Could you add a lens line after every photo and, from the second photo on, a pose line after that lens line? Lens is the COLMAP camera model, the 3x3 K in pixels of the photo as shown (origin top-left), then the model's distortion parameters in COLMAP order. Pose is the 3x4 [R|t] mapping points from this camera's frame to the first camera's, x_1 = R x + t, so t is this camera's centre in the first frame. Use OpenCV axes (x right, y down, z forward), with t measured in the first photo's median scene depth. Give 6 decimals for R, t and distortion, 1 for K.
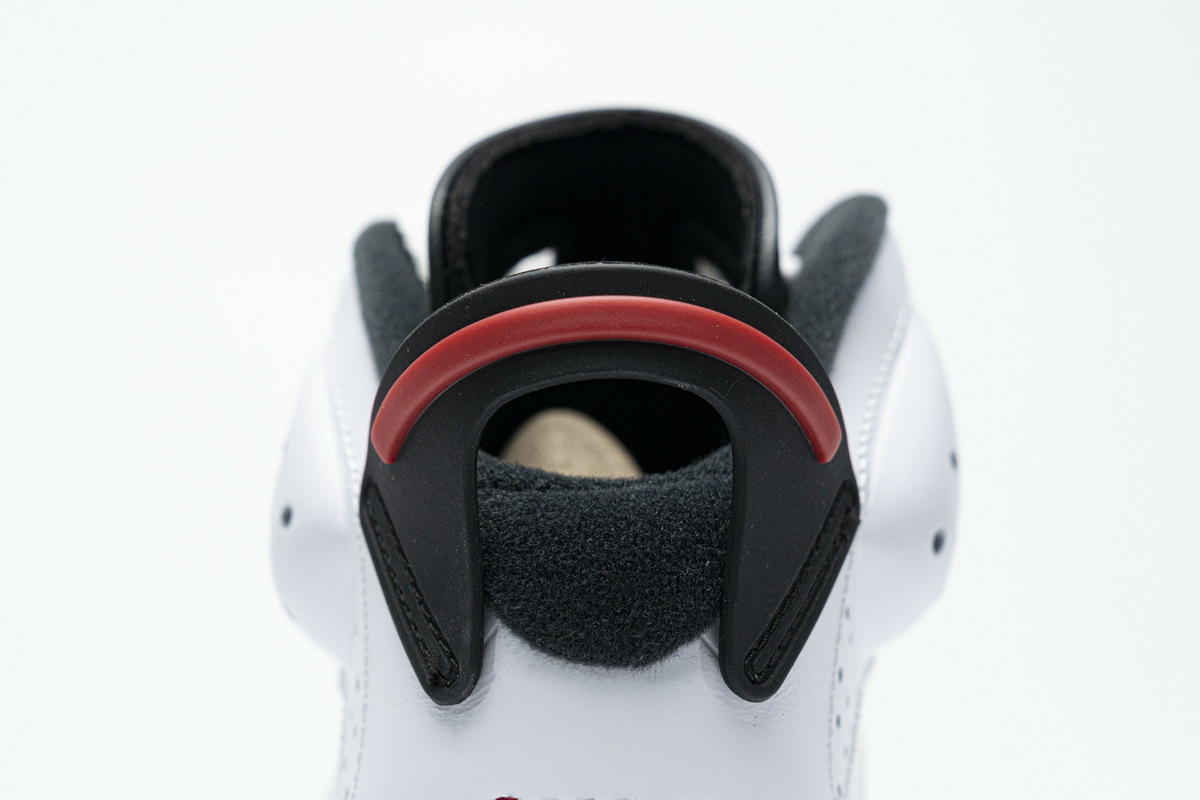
lens RADIAL K [[2282.1, 0, 600.0], [0, 2282.1, 400.0], [0, 0, 1]] dist [-0.004199, -0.047704]
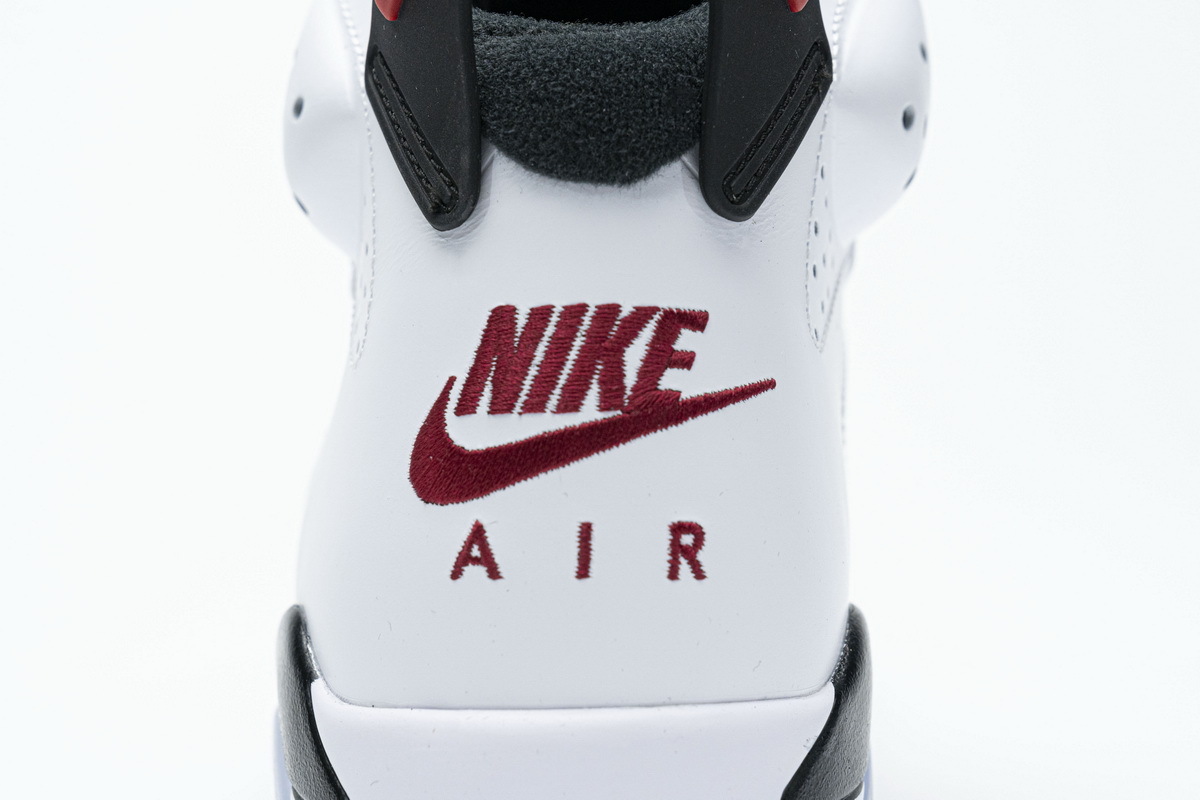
lens RADIAL K [[2282.1, 0, 600.0], [0, 2282.1, 400.0], [0, 0, 1]] dist [-0.004199, -0.047704]
pose [[0.999856, -0.015171, -0.007610, 0.011791], [0.015401, 0.999396, 0.031157, 0.182417], [0.007133, -0.031270, 0.999486, -0.082713]]
